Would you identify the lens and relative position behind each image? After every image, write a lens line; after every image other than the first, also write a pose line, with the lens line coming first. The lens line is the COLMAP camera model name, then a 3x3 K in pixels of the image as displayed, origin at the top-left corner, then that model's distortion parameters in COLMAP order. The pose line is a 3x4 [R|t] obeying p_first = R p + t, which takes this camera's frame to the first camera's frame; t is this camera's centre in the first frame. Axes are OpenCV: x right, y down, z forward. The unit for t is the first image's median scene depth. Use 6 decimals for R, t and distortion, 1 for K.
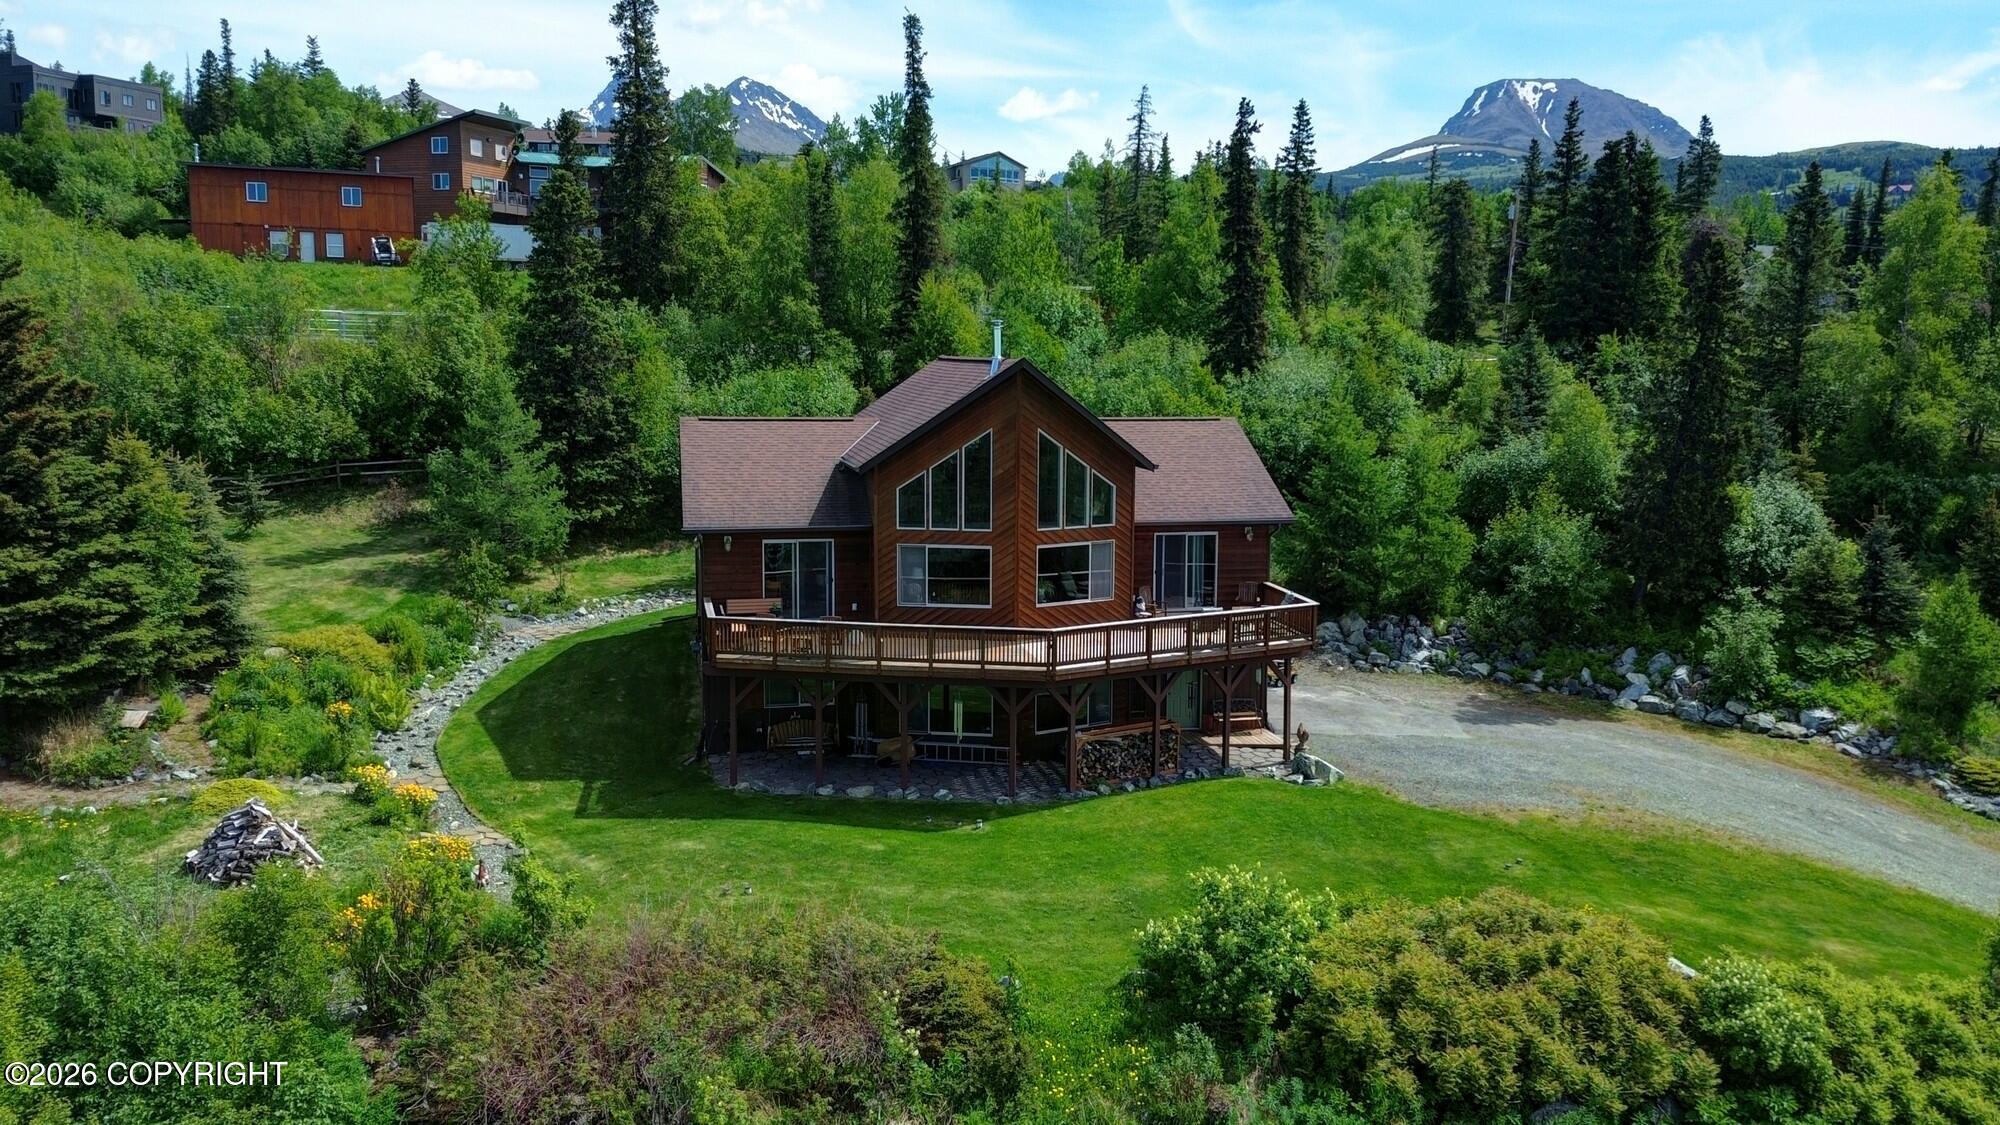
lens RADIAL K [[1536.9, 0, 1005.9], [0, 1536.9, 534.2], [0, 0, 1]] dist [0.093567, -0.098286]
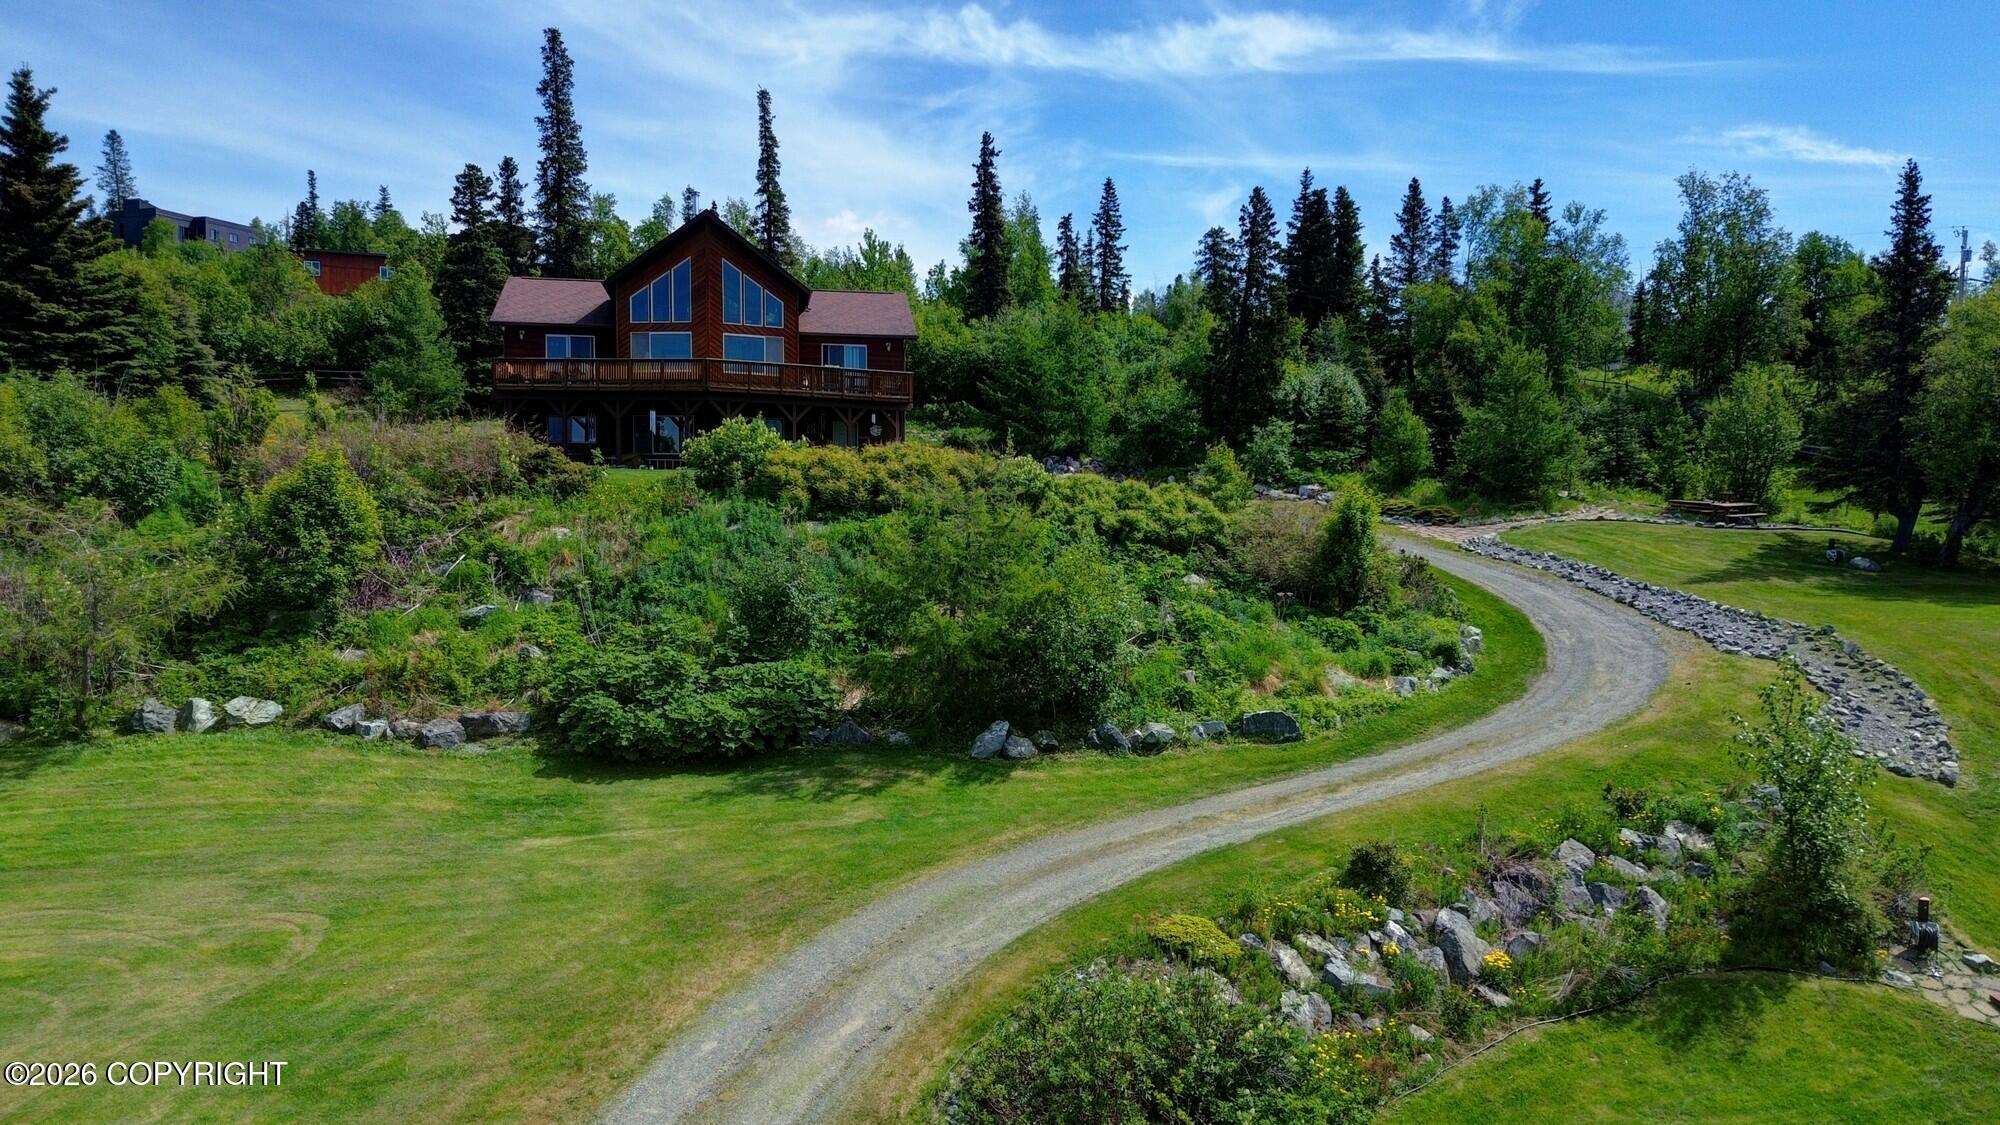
lens RADIAL K [[1429.7, 0, 1071.4], [0, 1429.7, 562.7], [0, 0, 1]] dist [0.101045, -0.076162]
pose [[0.999606, -0.025534, -0.011623, 0.231644], [0.024172, 0.994165, -0.105126, 0.242089], [0.014240, 0.104804, 0.994391, -0.255598]]
